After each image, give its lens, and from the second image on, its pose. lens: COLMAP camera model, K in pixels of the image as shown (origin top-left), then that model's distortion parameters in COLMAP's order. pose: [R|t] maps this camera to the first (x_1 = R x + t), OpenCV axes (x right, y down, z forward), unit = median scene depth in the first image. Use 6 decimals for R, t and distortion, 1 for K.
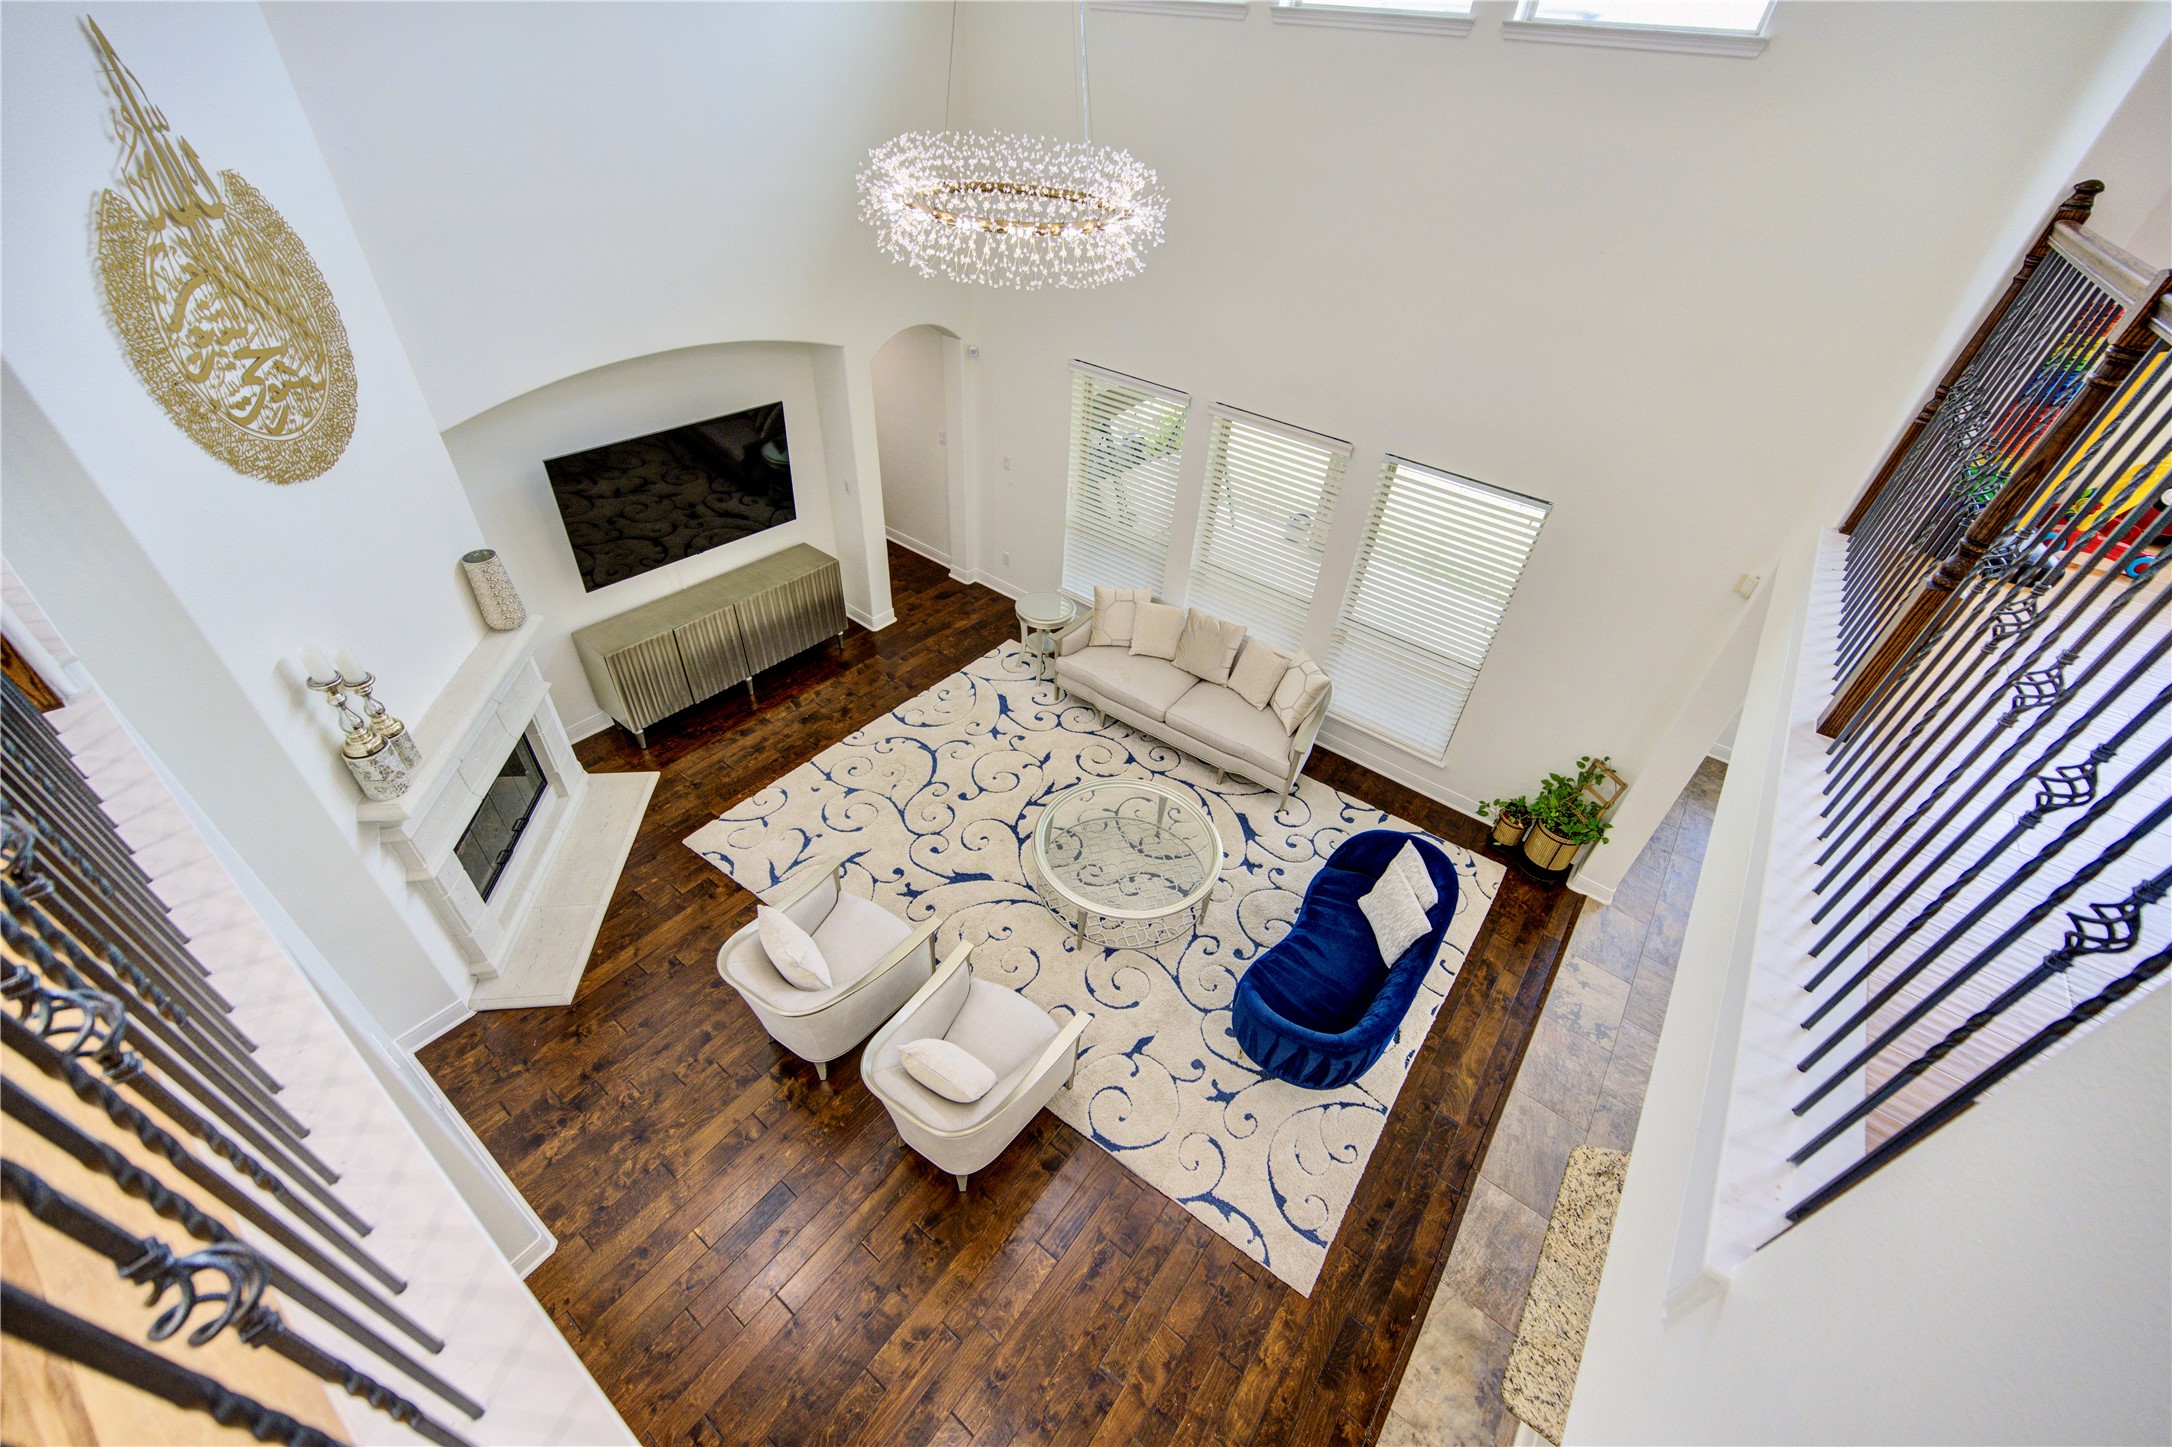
lens RADIAL K [[843.5, 0, 1094.8], [0, 843.5, 740.3], [0, 0, 1]] dist [0.000524, 0.000036]
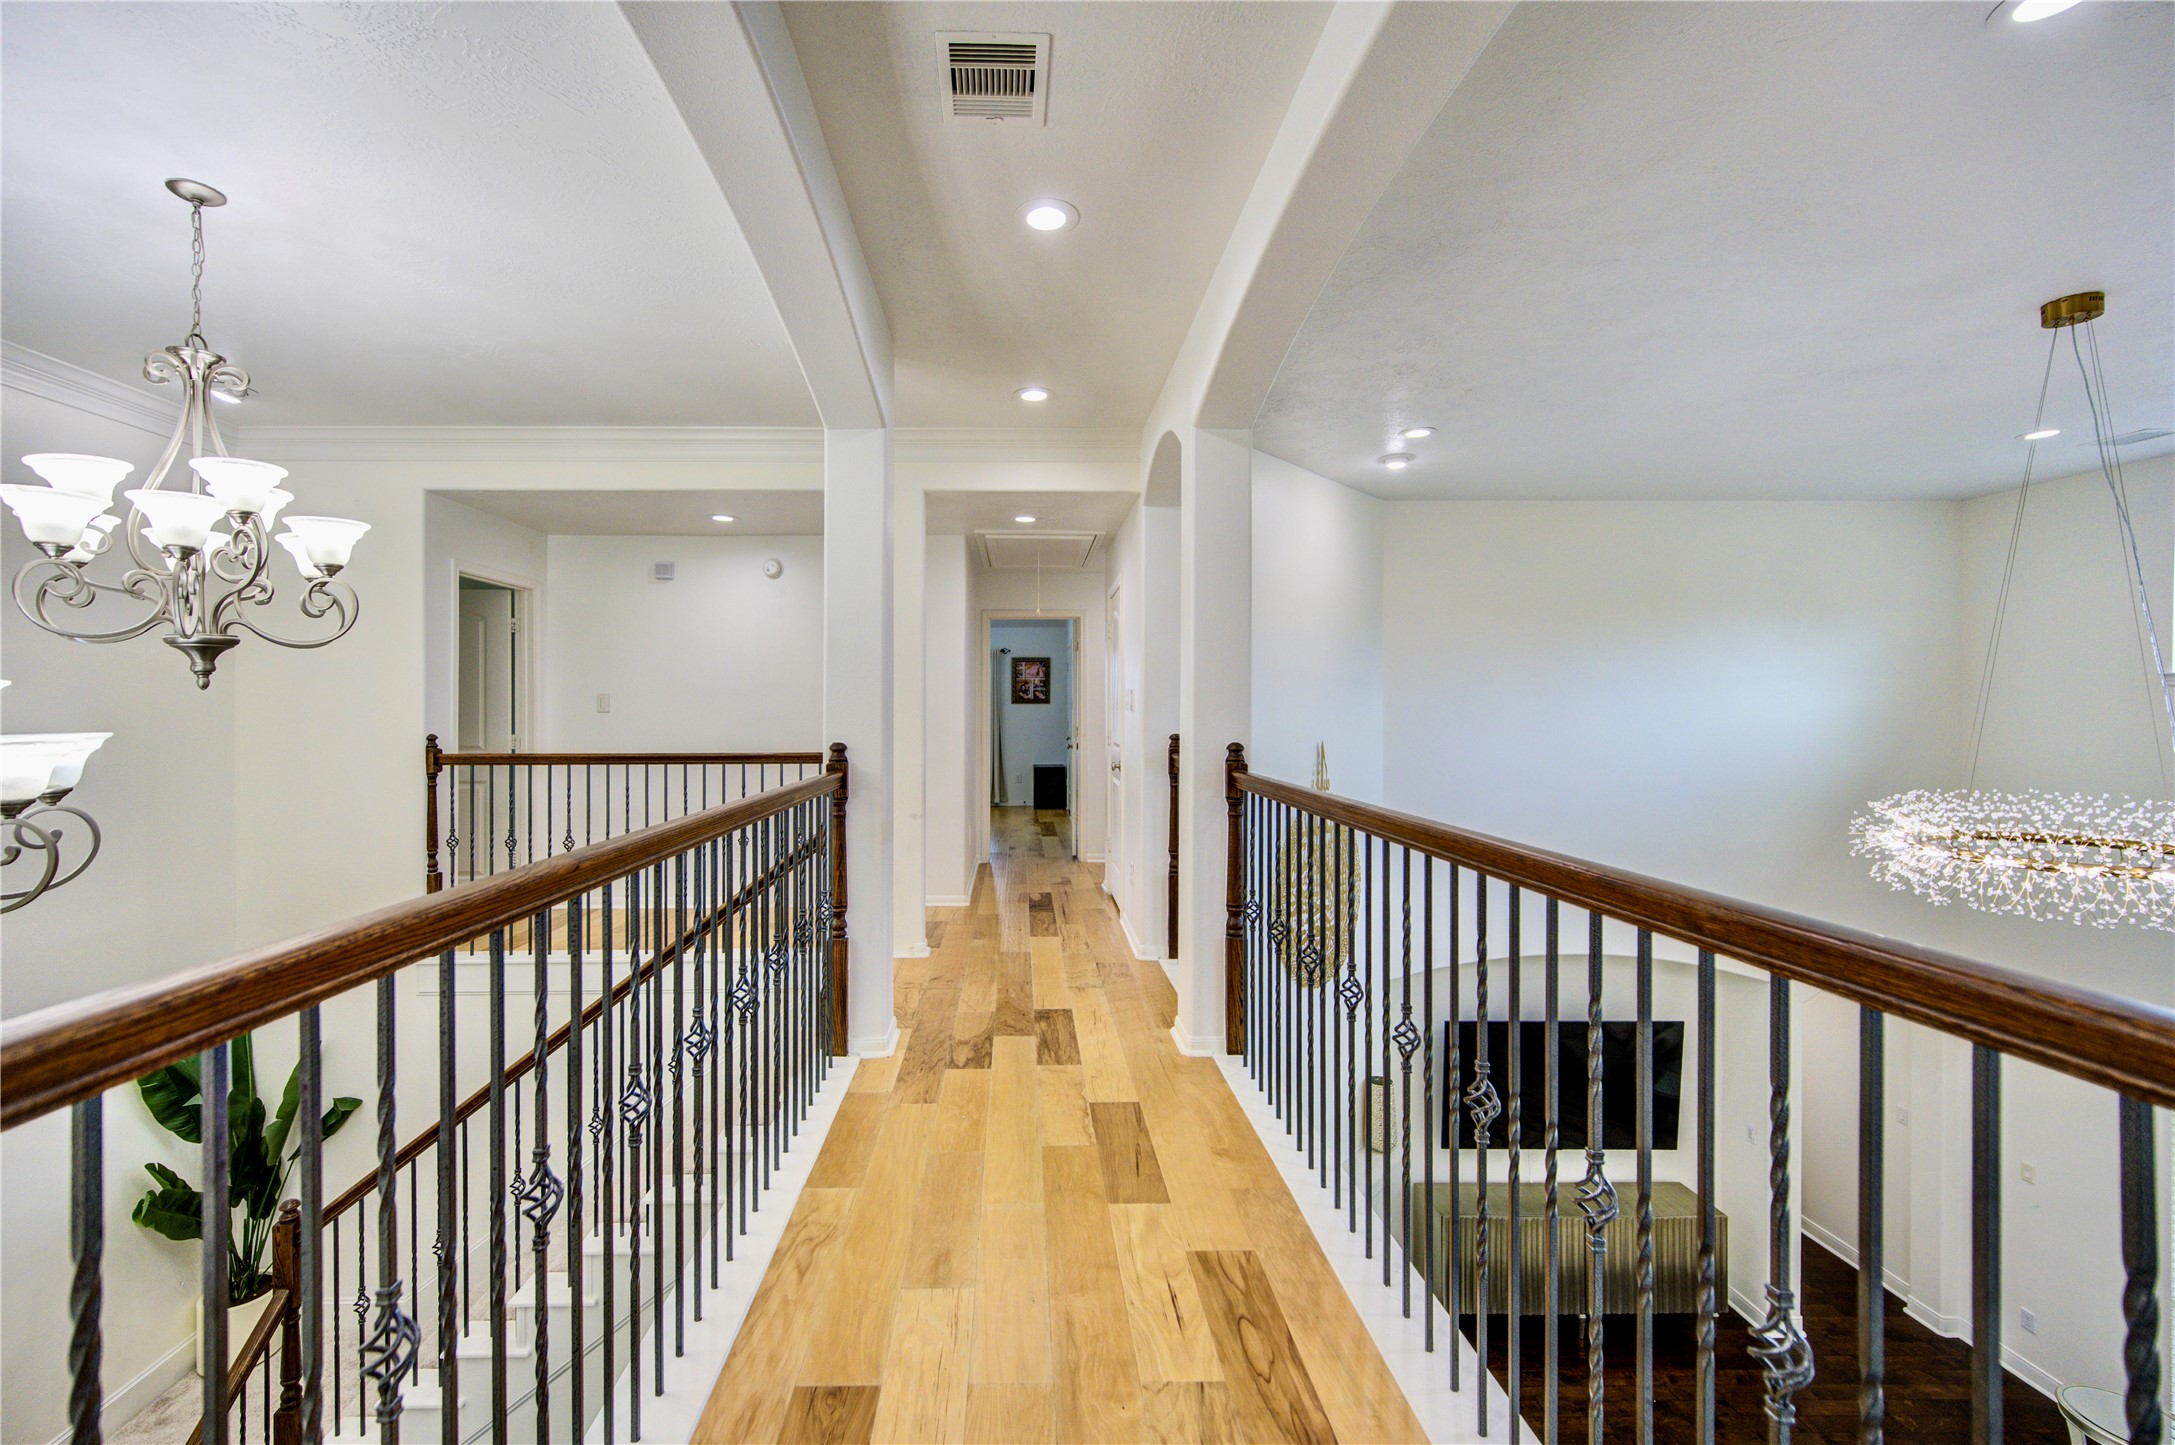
lens RADIAL K [[867.8, 0, 1067.9], [0, 867.8, 726.1], [0, 0, 1]] dist [0.003003, 0.000613]
pose [[0.619611, -0.063515, -0.782335, -0.014348], [-0.463677, 0.774598, -0.430119, 0.224876], [0.633314, 0.629257, 0.450498, -0.274463]]
